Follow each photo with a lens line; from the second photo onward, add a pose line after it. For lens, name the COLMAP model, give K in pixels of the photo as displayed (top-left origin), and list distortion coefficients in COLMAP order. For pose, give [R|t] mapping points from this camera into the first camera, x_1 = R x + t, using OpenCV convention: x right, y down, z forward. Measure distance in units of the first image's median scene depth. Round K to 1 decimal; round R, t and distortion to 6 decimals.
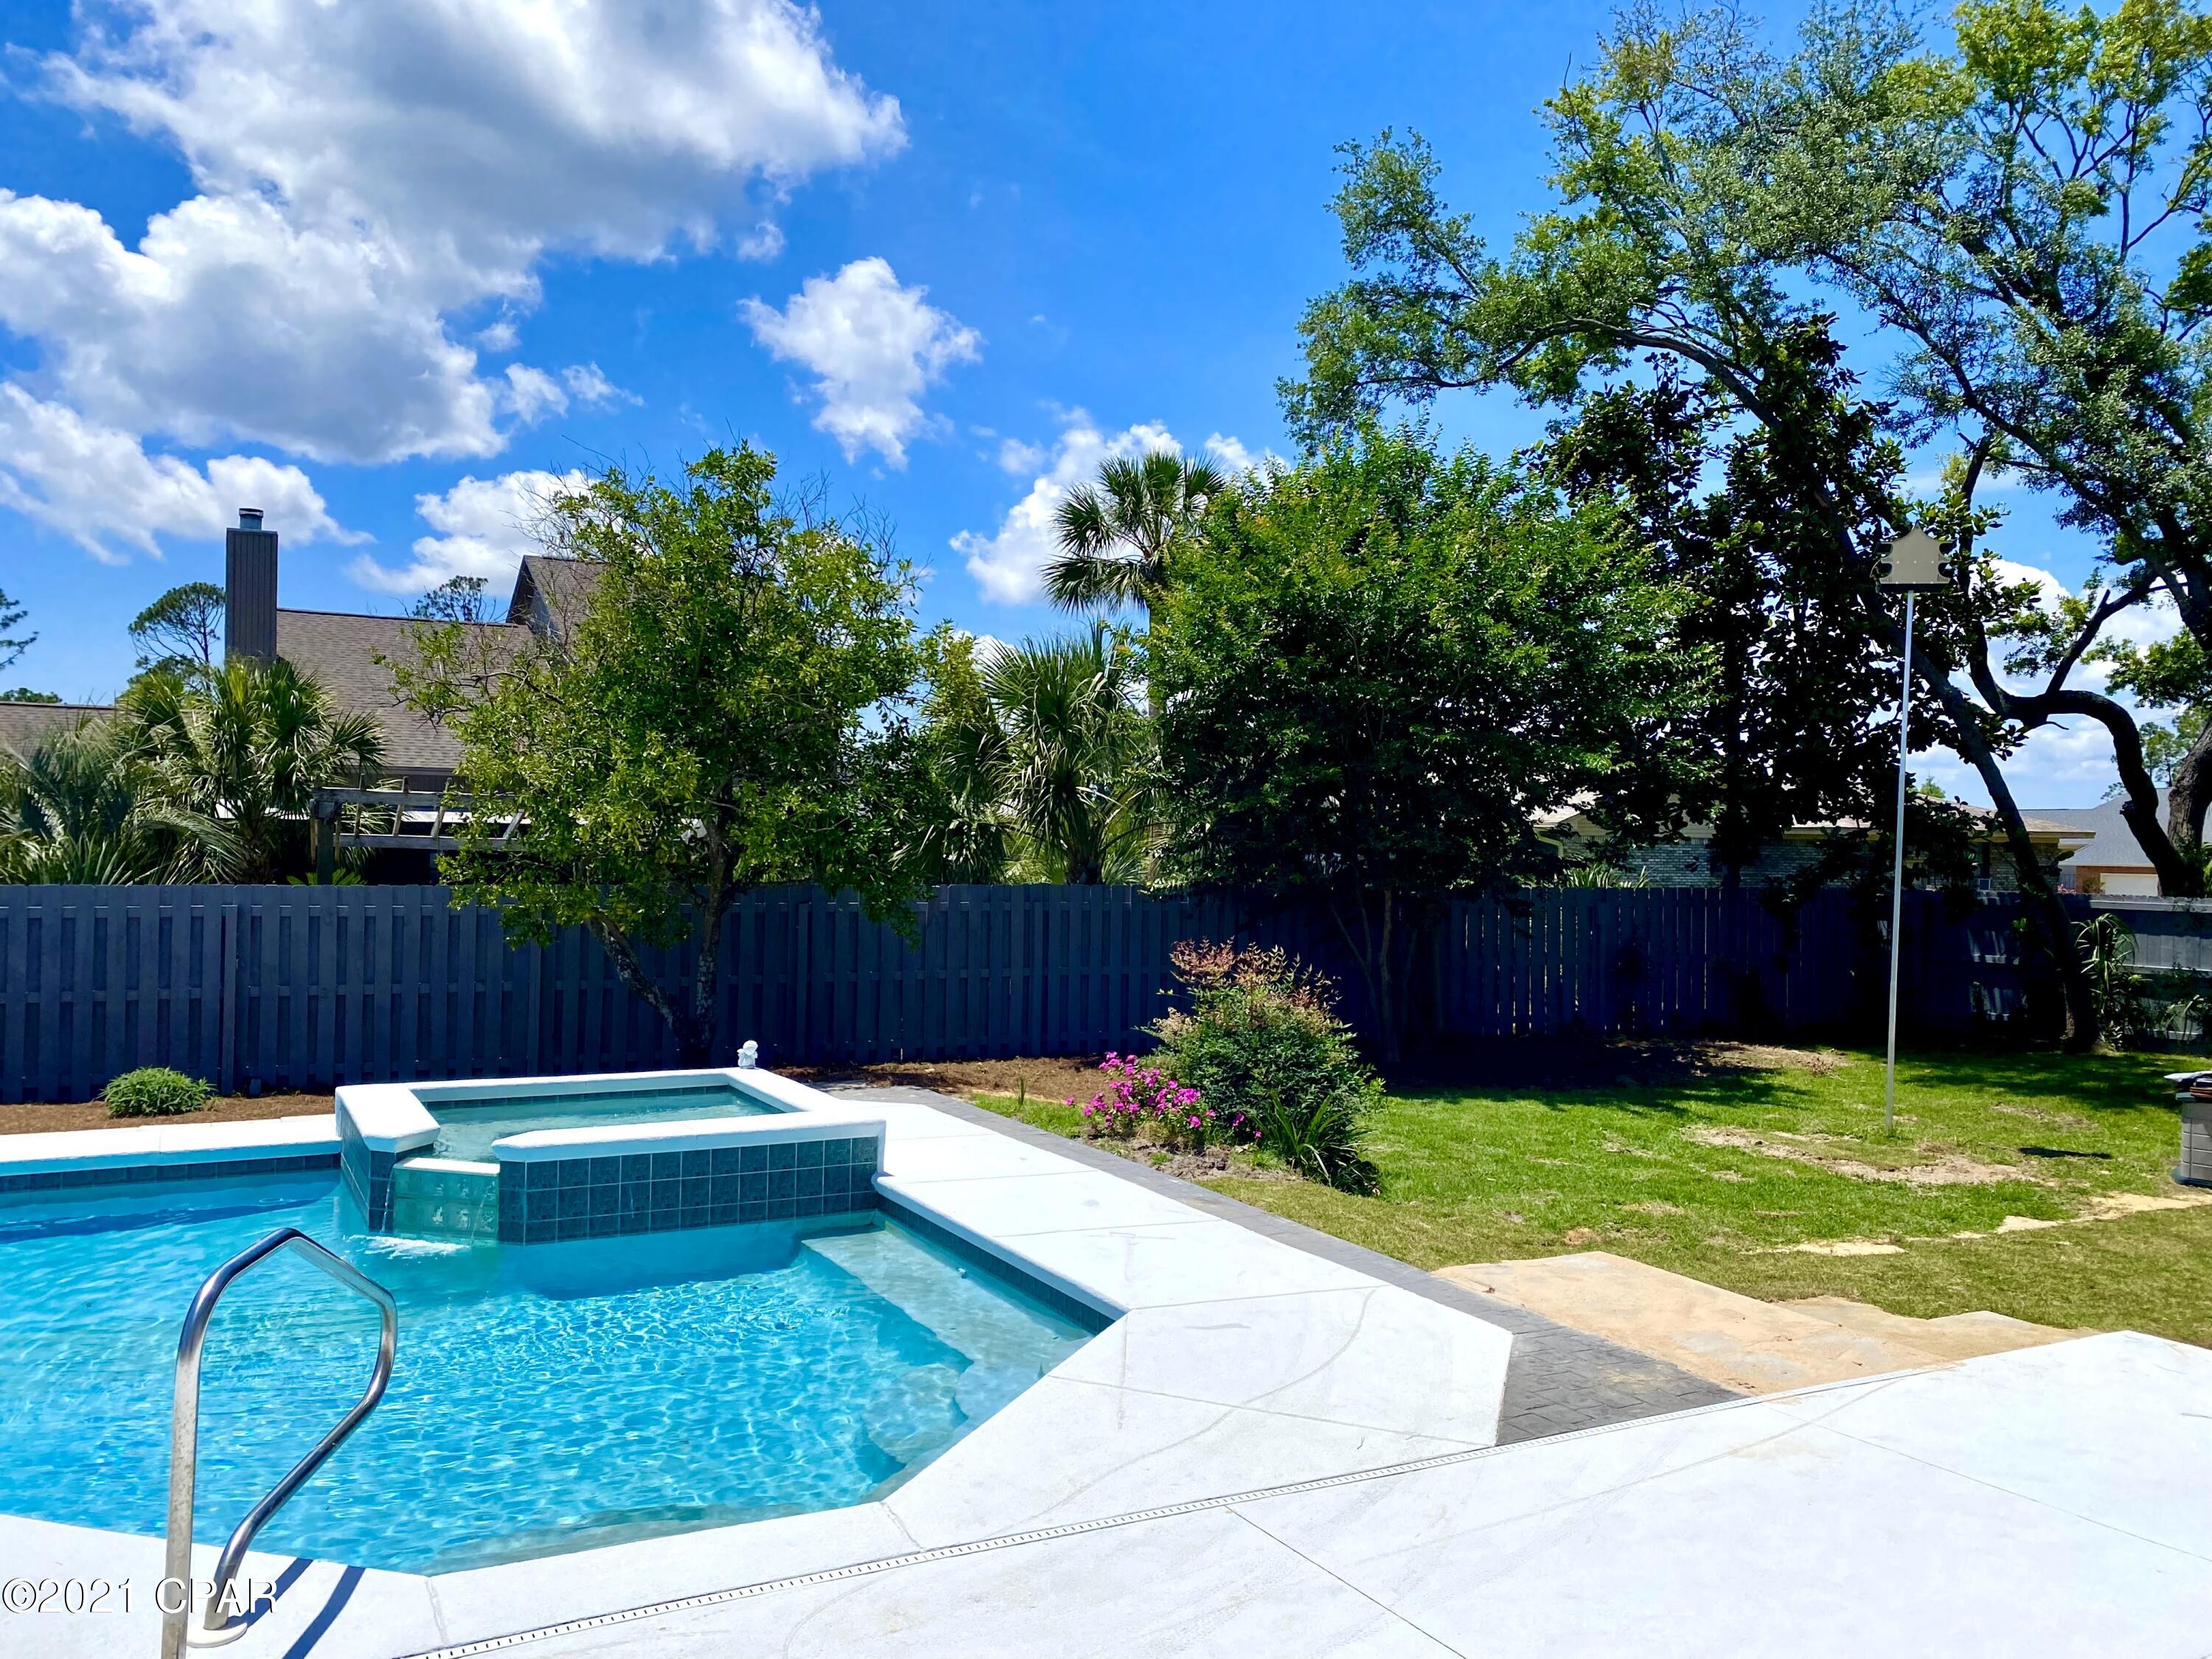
lens RADIAL K [[1711.4, 0, 1117.0], [0, 1711.4, 824.4], [0, 0, 1]] dist [0.099348, -0.134111]
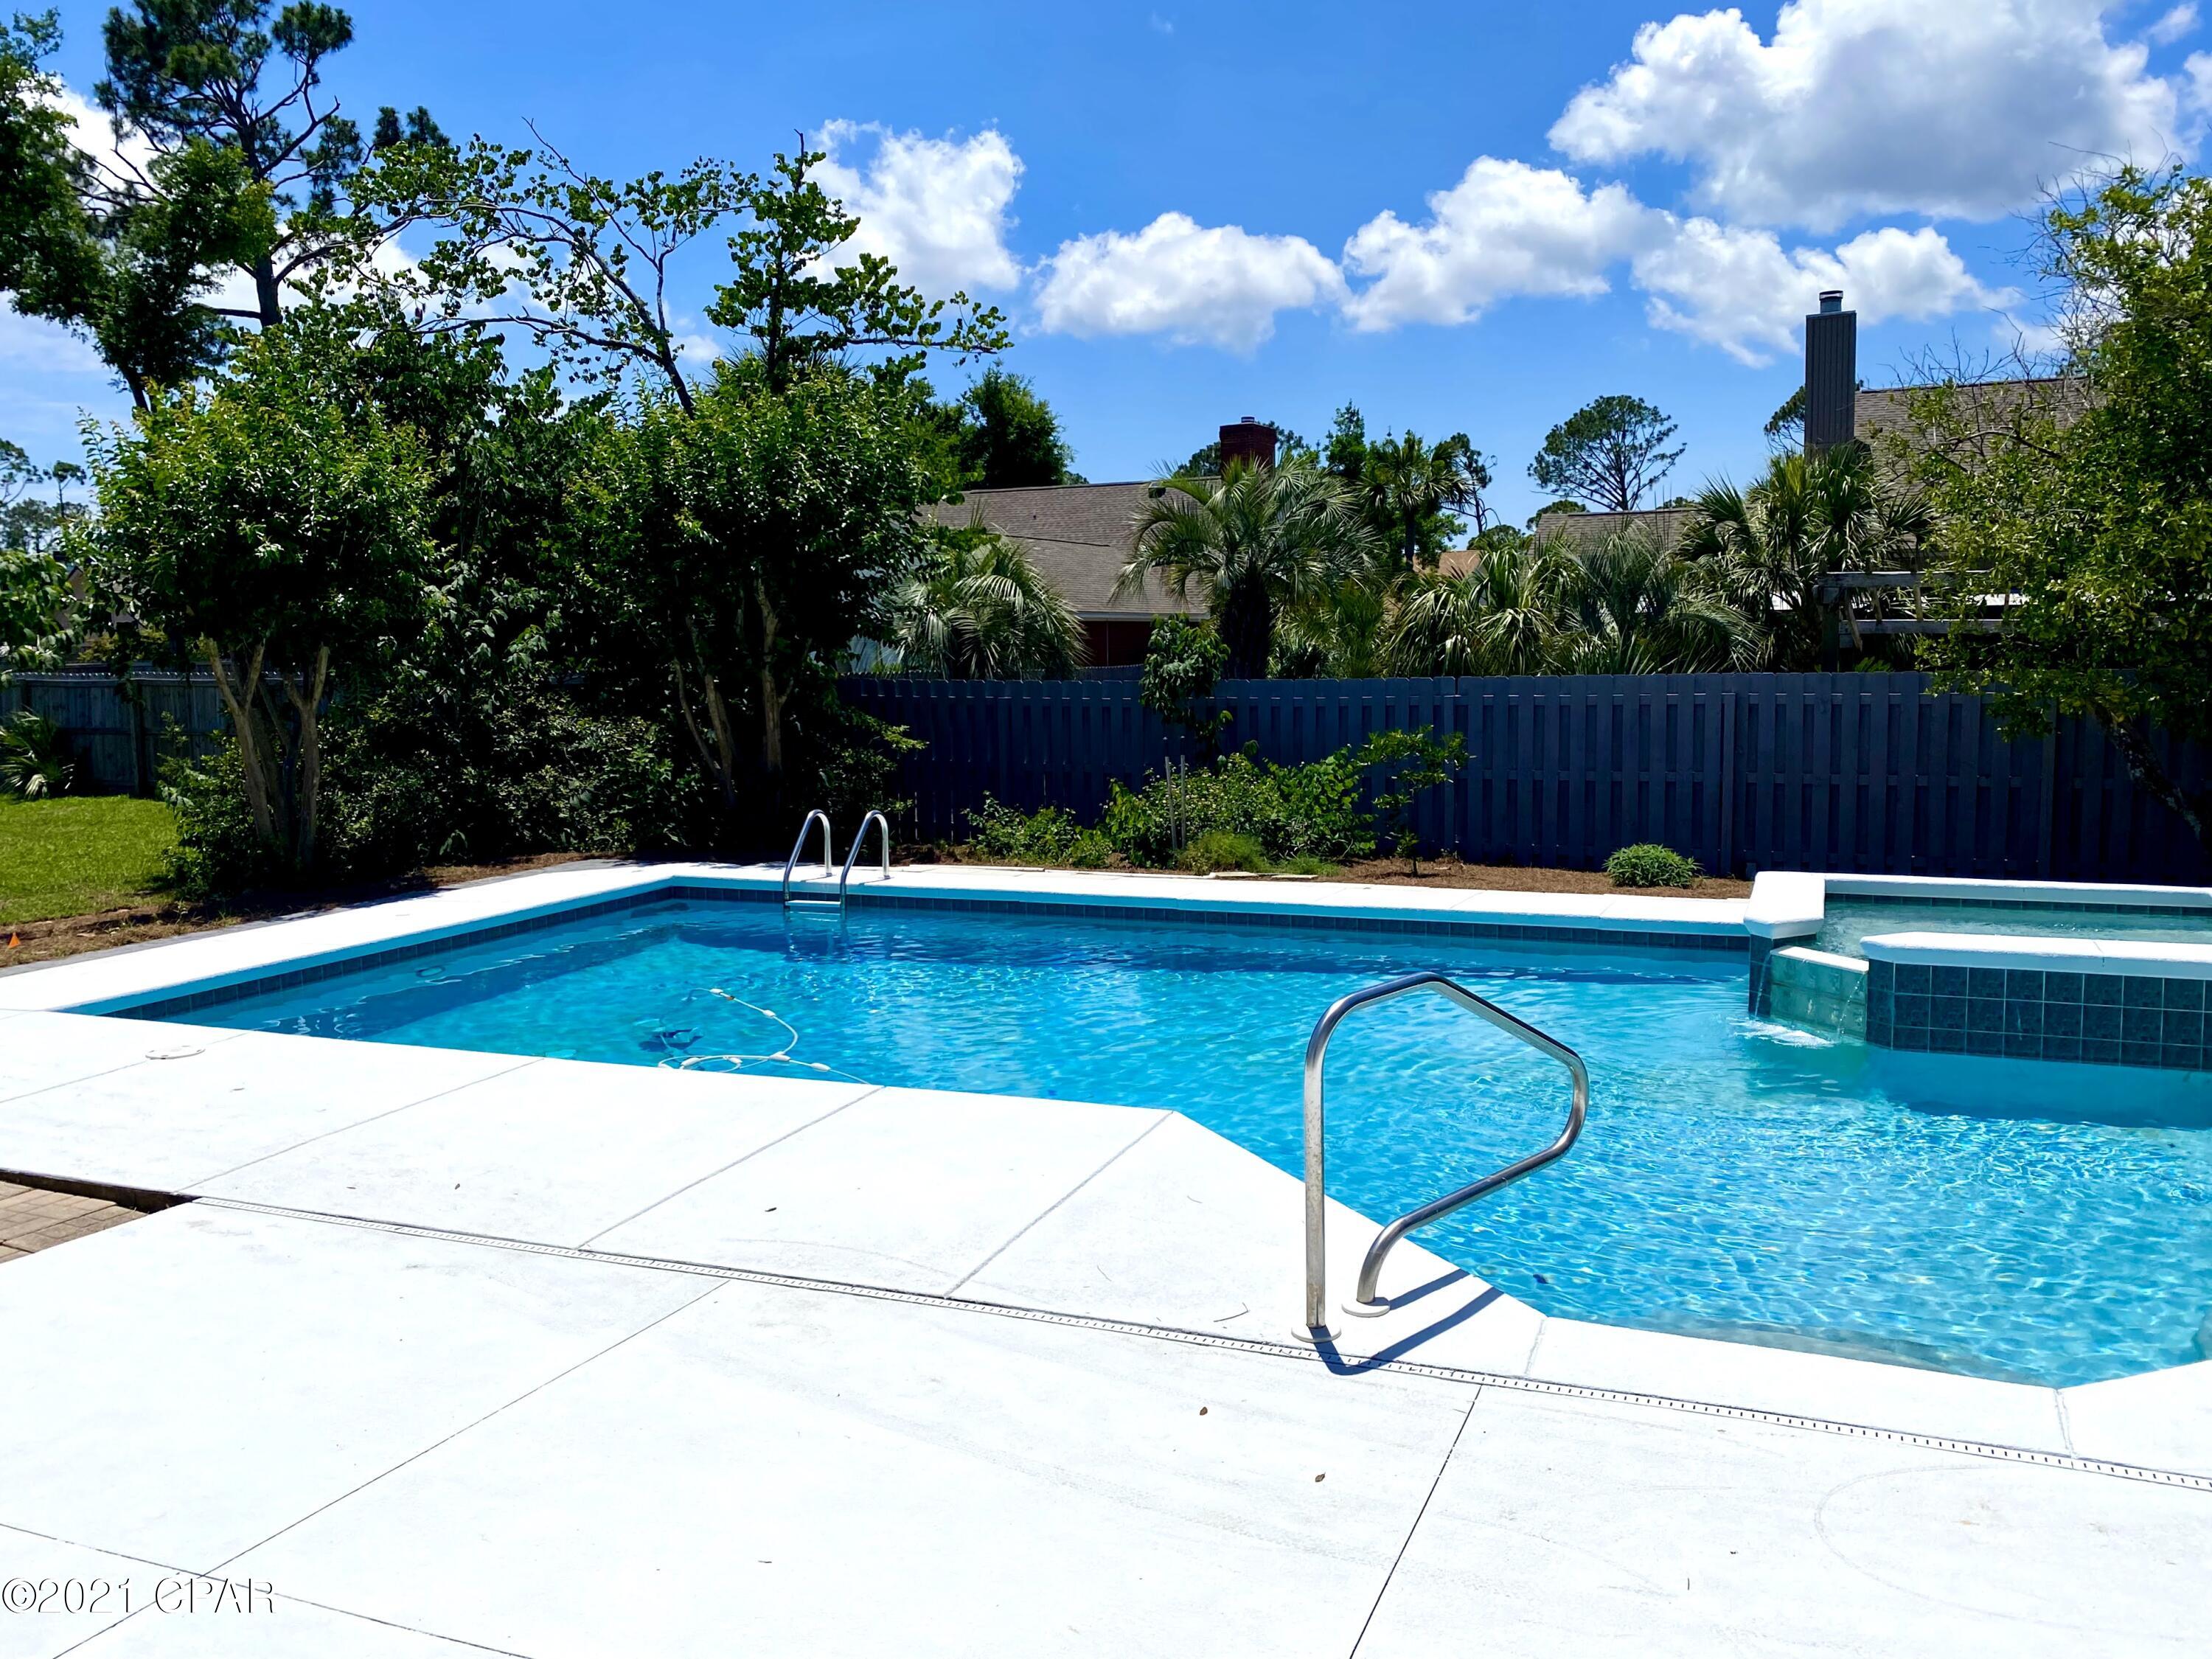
lens RADIAL K [[1786.3, 0, 1105.2], [0, 1786.3, 798.5], [0, 0, 1]] dist [0.051165, 0.003418]
pose [[0.639505, 0.043429, -0.767559, 0.077098], [0.034429, 0.995784, 0.085027, 0.005629], [0.768016, -0.080801, 0.635314, 0.038079]]
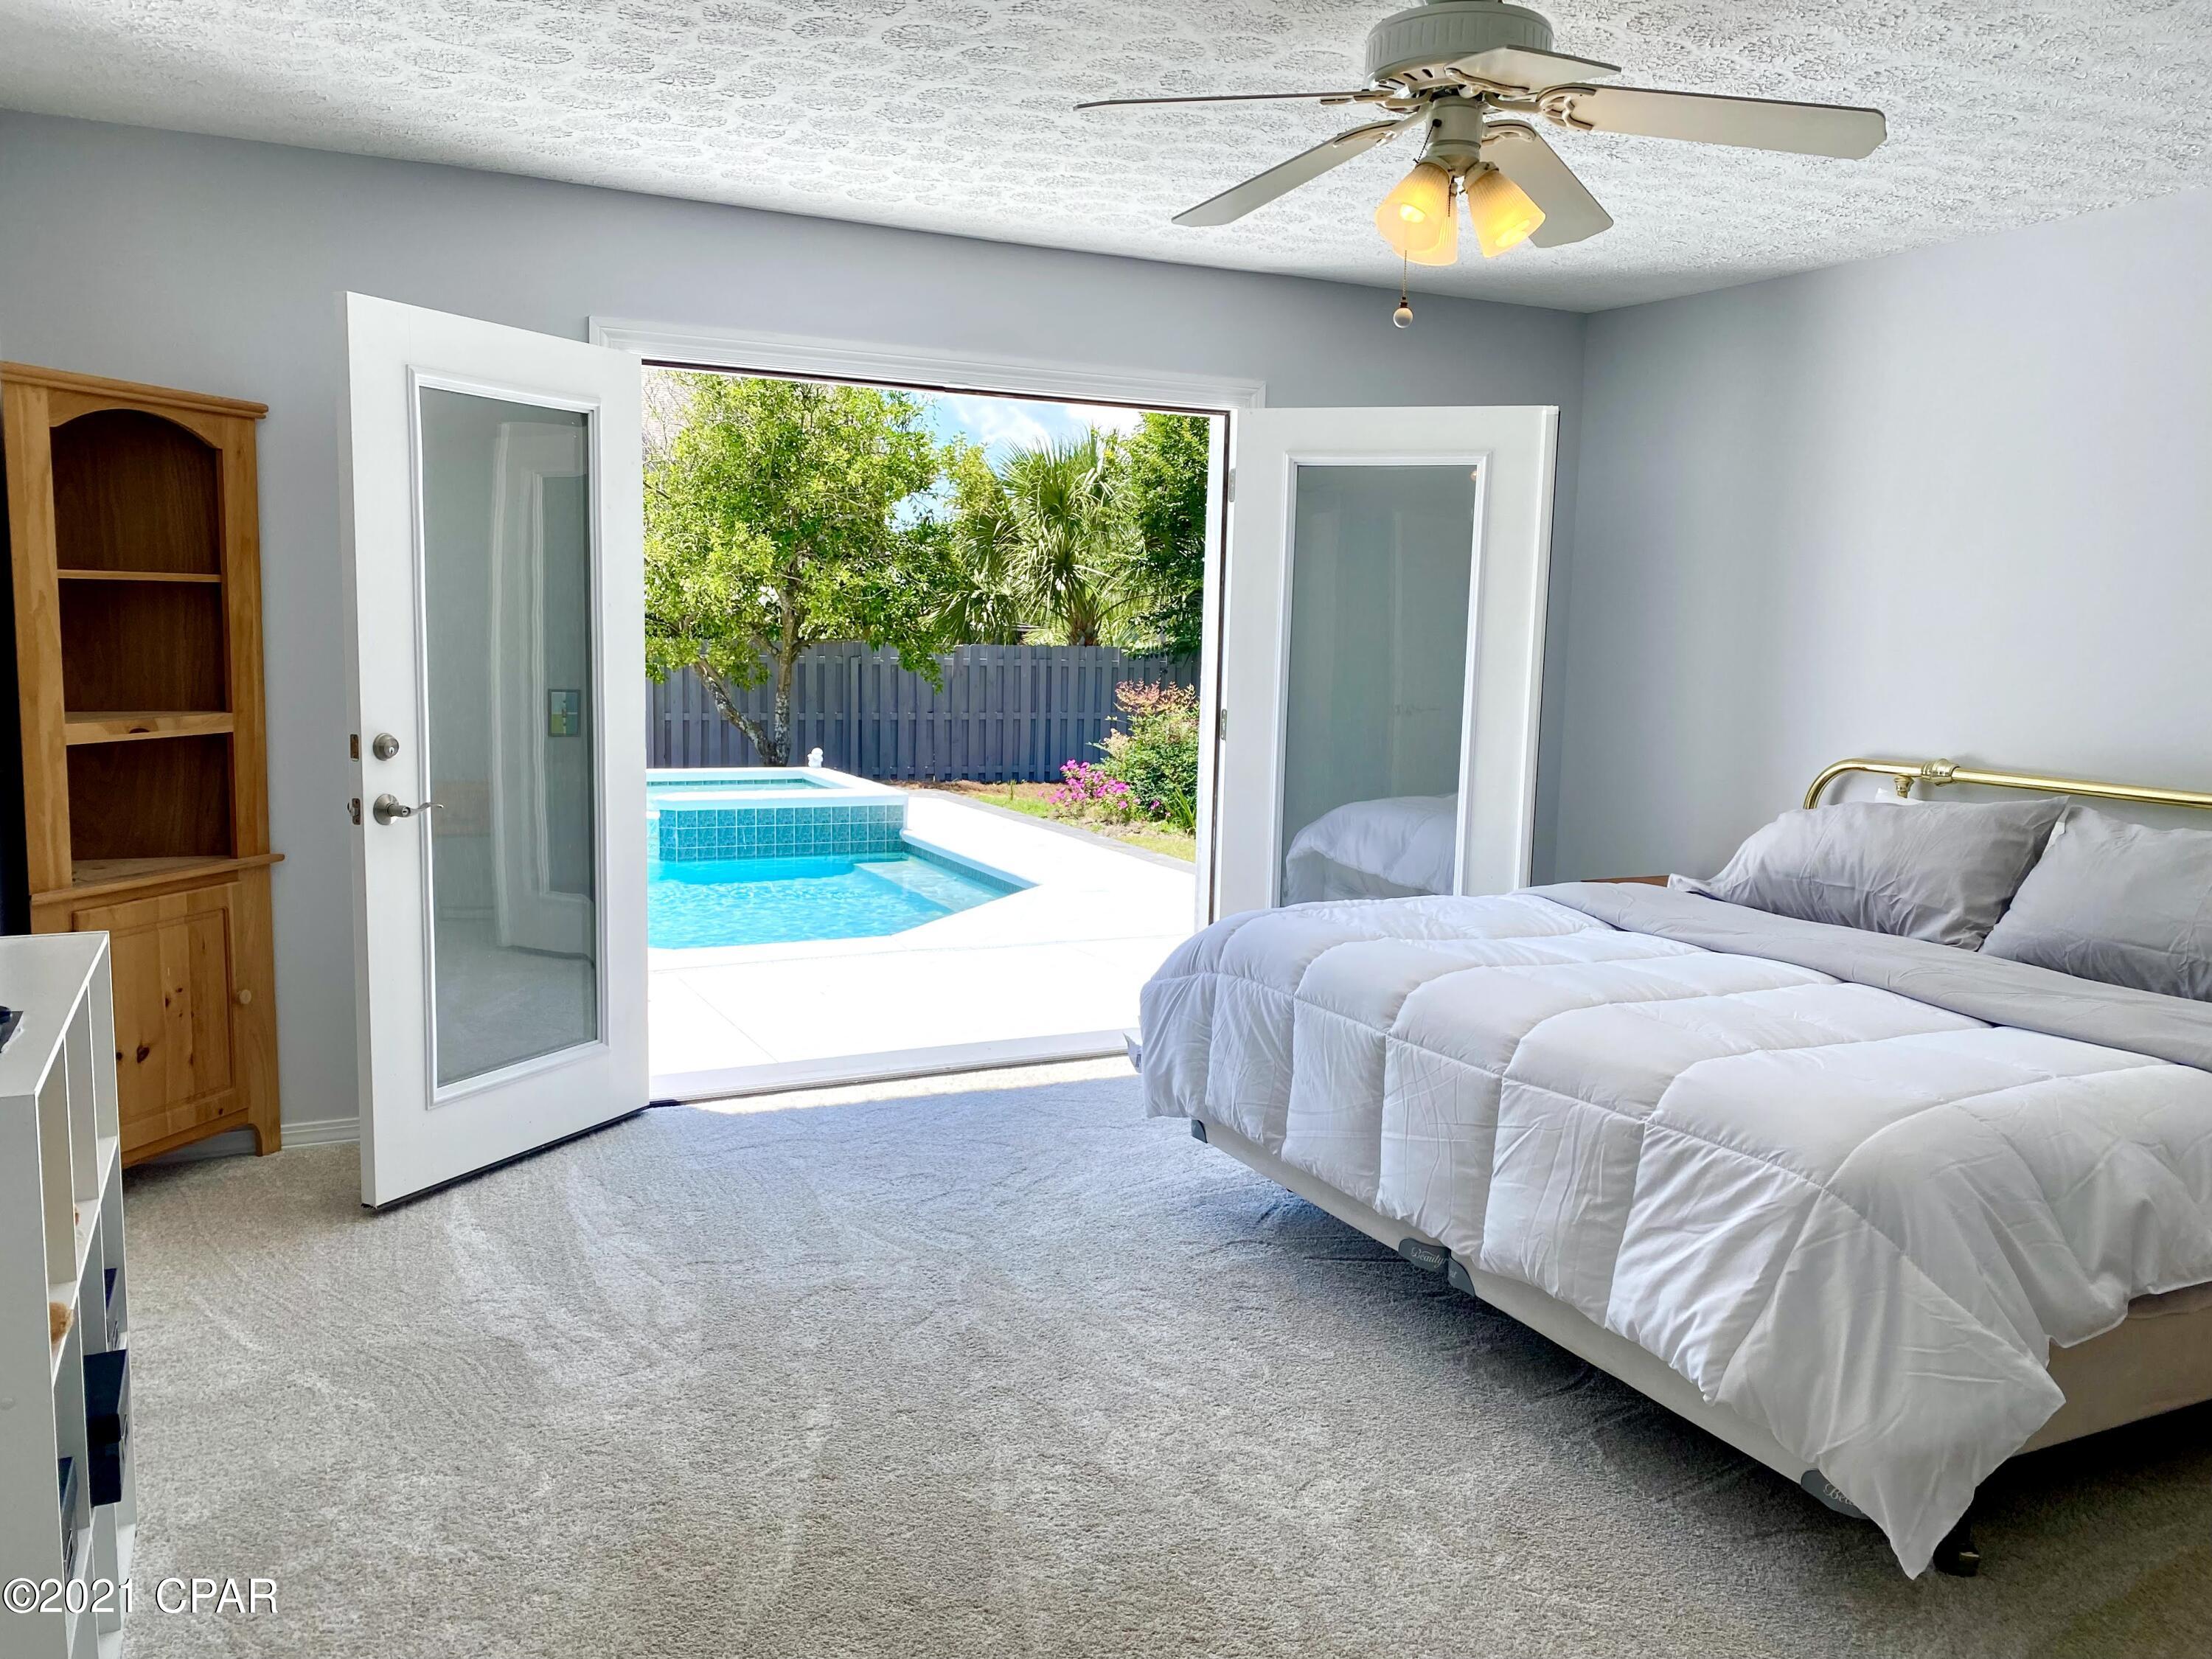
lens RADIAL K [[1688.0, 0, 1128.2], [0, 1688.0, 862.9], [0, 0, 1]] dist [0.042014, -0.004789]
pose [[0.999660, 0.014110, -0.021910, 0.059081], [-0.010517, 0.987666, 0.156224, -0.000824], [0.023844, -0.155941, 0.987479, -0.302713]]
